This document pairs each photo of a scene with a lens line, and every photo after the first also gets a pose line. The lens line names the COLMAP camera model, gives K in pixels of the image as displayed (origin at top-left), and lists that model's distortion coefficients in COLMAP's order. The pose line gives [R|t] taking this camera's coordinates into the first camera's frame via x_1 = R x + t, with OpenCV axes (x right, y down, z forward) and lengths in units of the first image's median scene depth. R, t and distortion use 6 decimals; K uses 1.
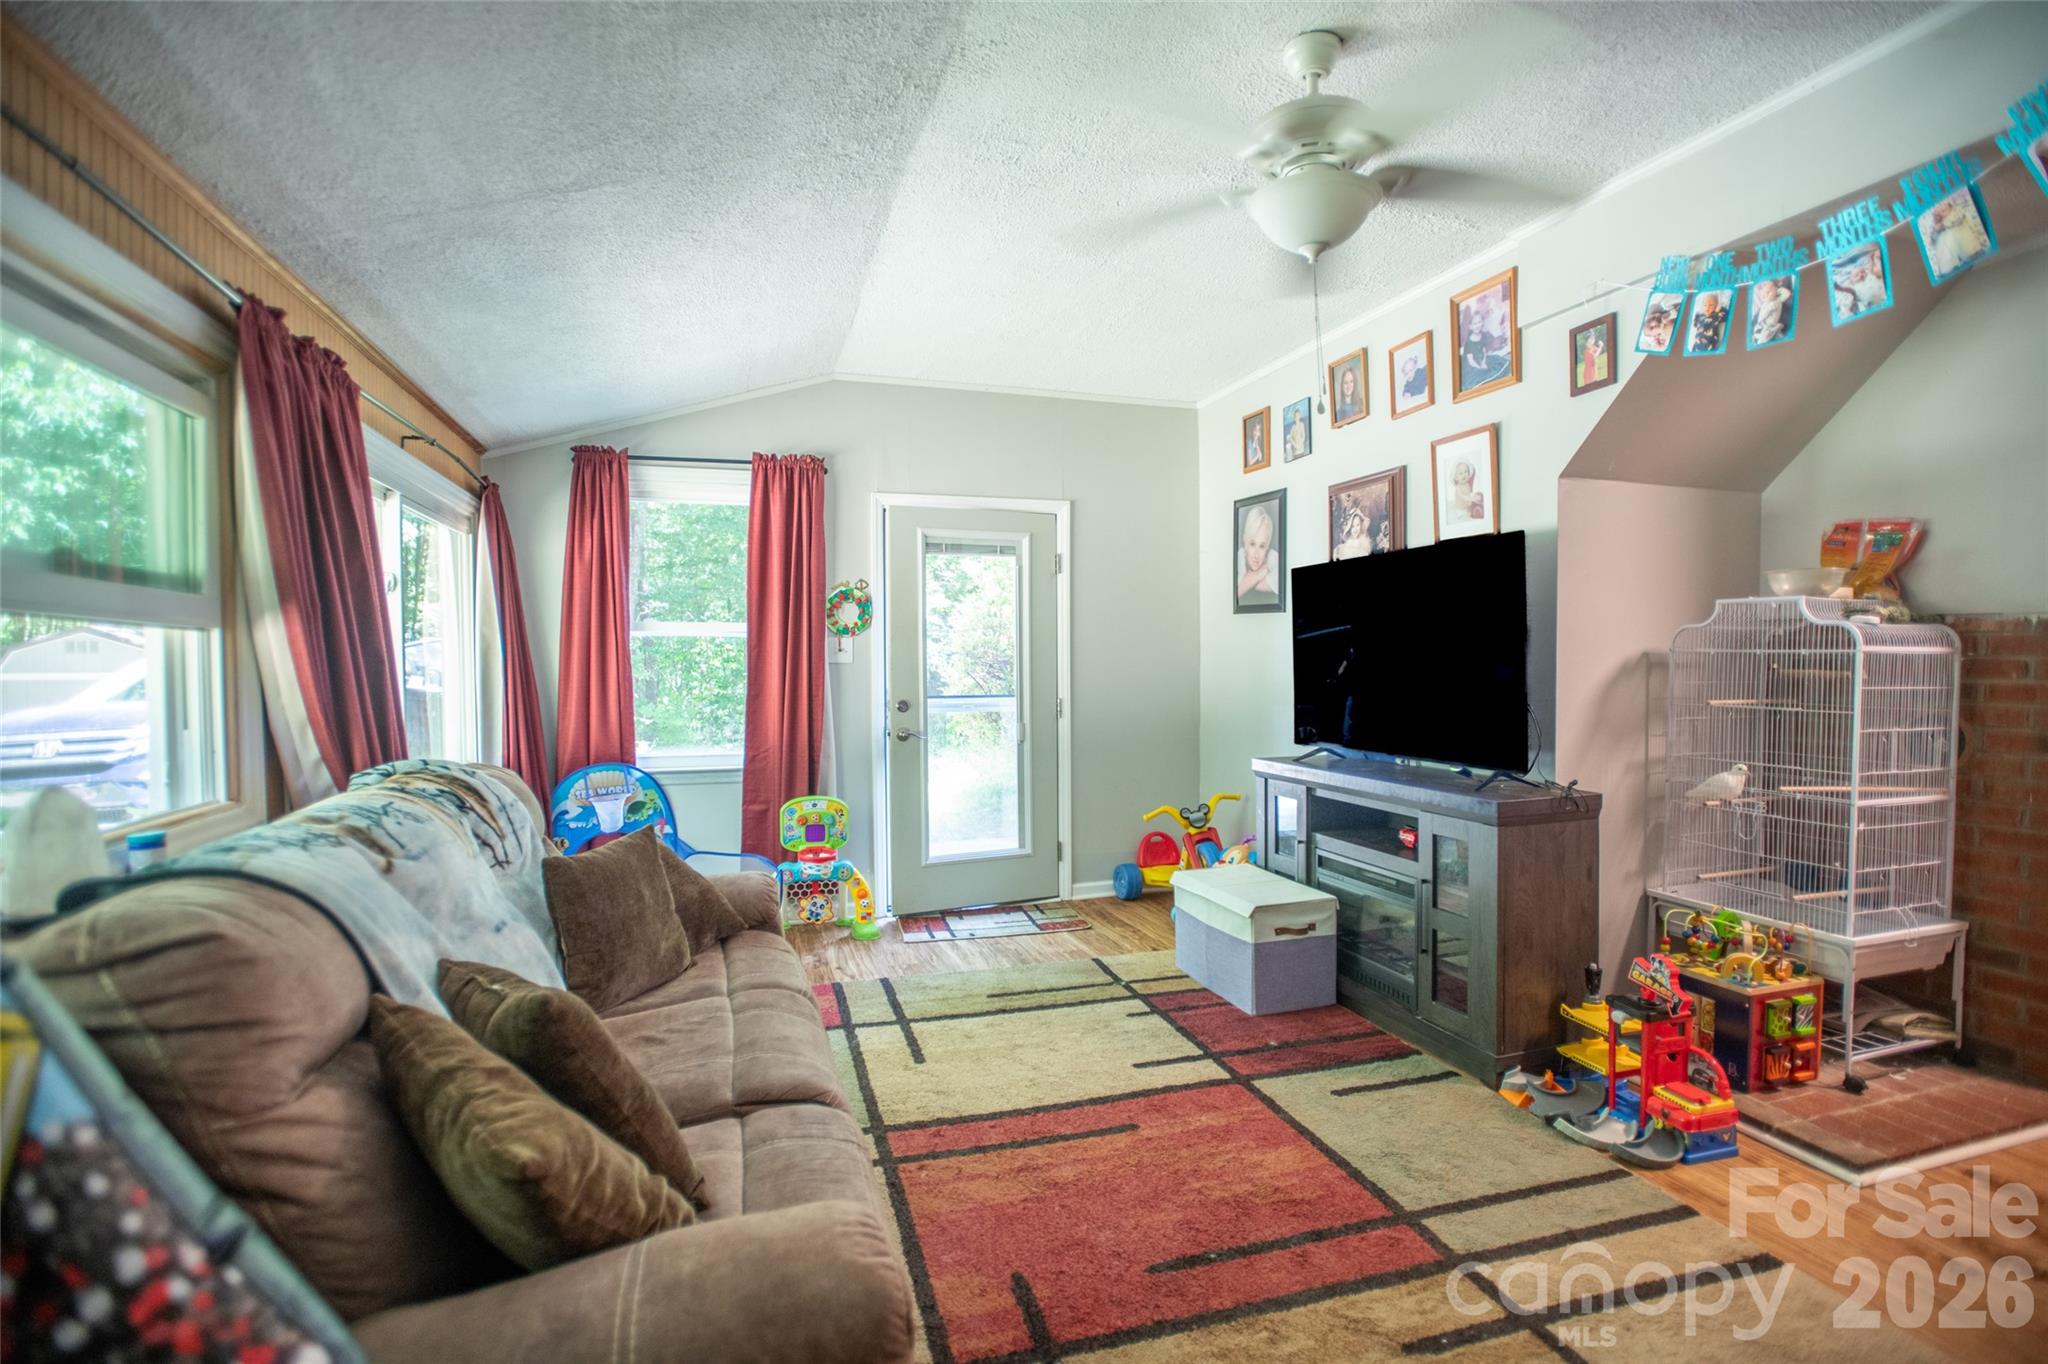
lens RADIAL K [[980.6, 0, 1017.4], [0, 980.6, 683.9], [0, 0, 1]] dist [-0.060595, 0.020151]
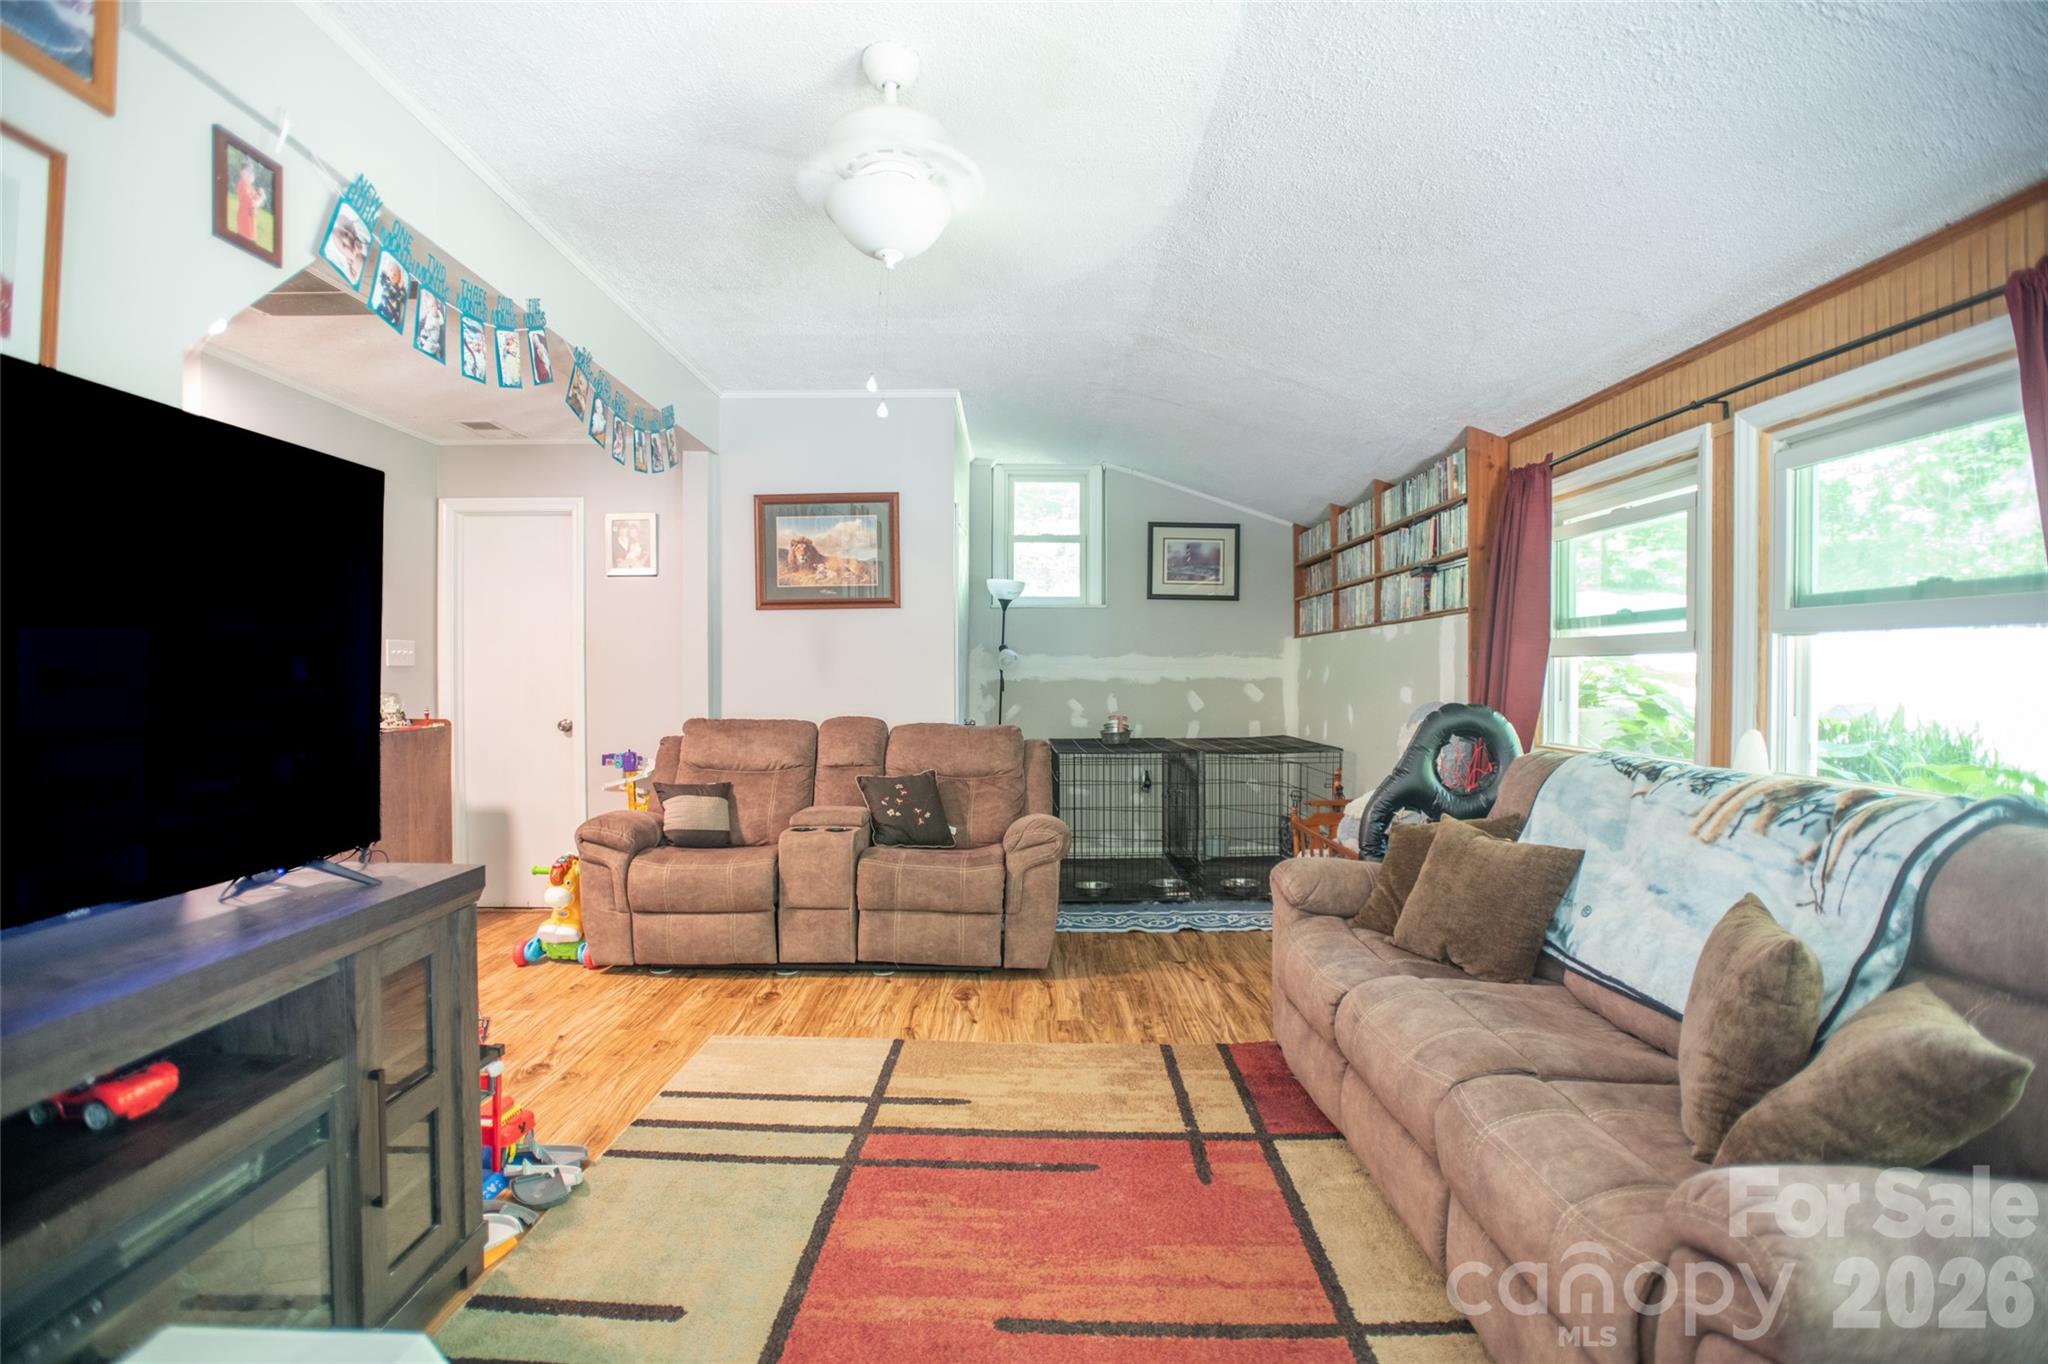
lens RADIAL K [[980.6, 0, 1026.4], [0, 980.6, 677.7], [0, 0, 1]] dist [-0.060595, 0.020151]
pose [[-0.958827, 0.001718, 0.283985, -0.089656], [0.009487, 0.999617, 0.025984, -0.031150], [-0.283832, 0.027609, -0.958477, 1.535263]]
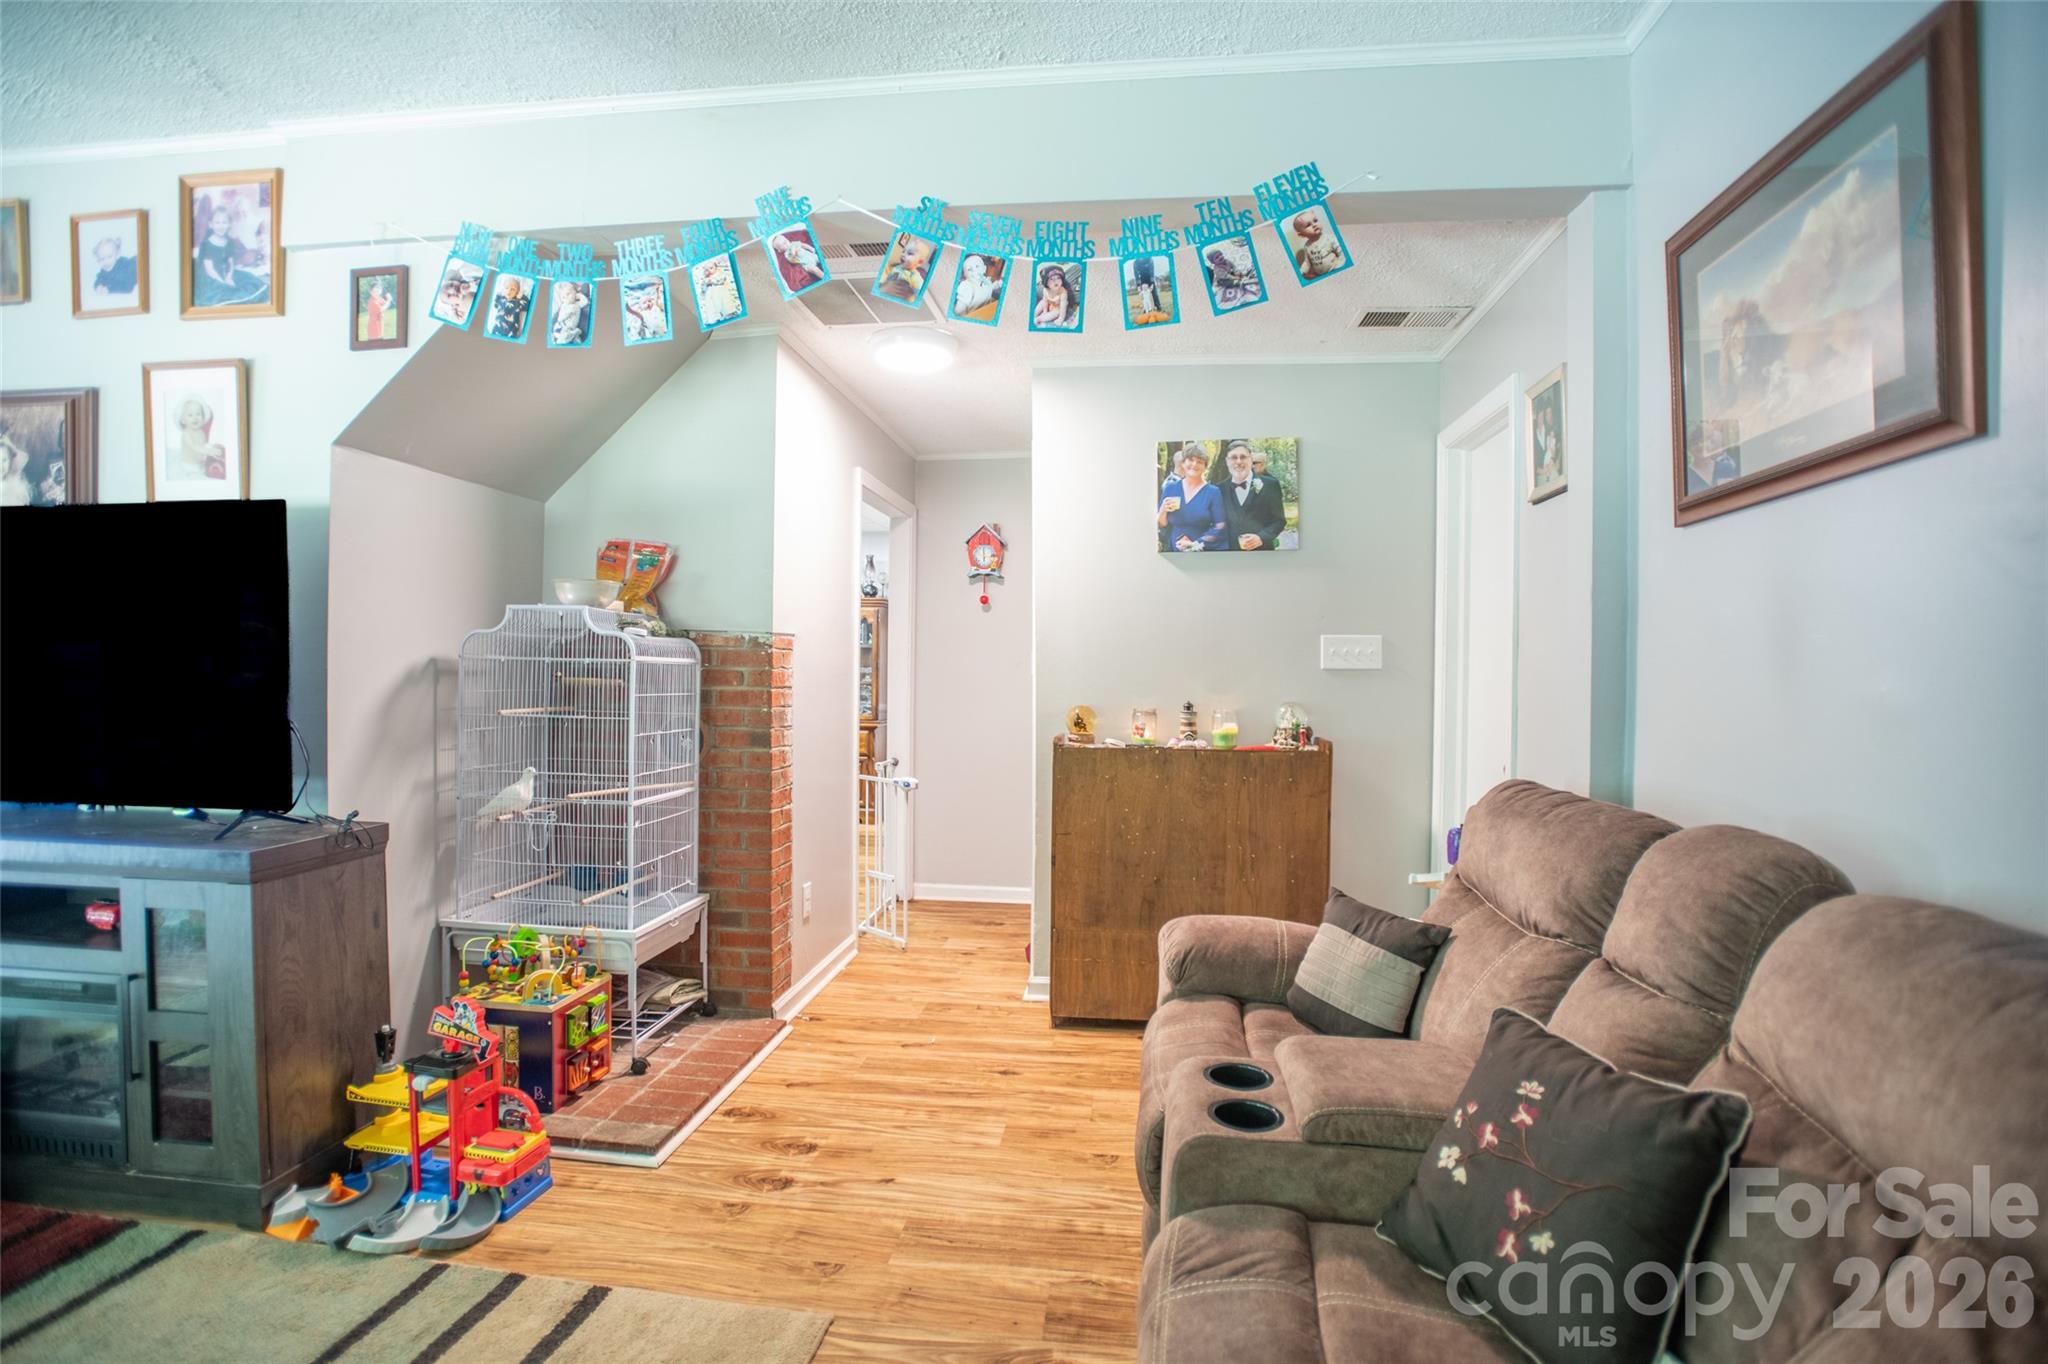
lens RADIAL K [[980.6, 0, 1037.5], [0, 980.6, 684.1], [0, 0, 1]] dist [-0.060595, 0.020151]
pose [[0.399566, -0.003000, 0.916700, 0.062326], [0.009202, 0.999957, -0.000739, -0.003118], [-0.916658, 0.008731, 0.399576, 0.134350]]
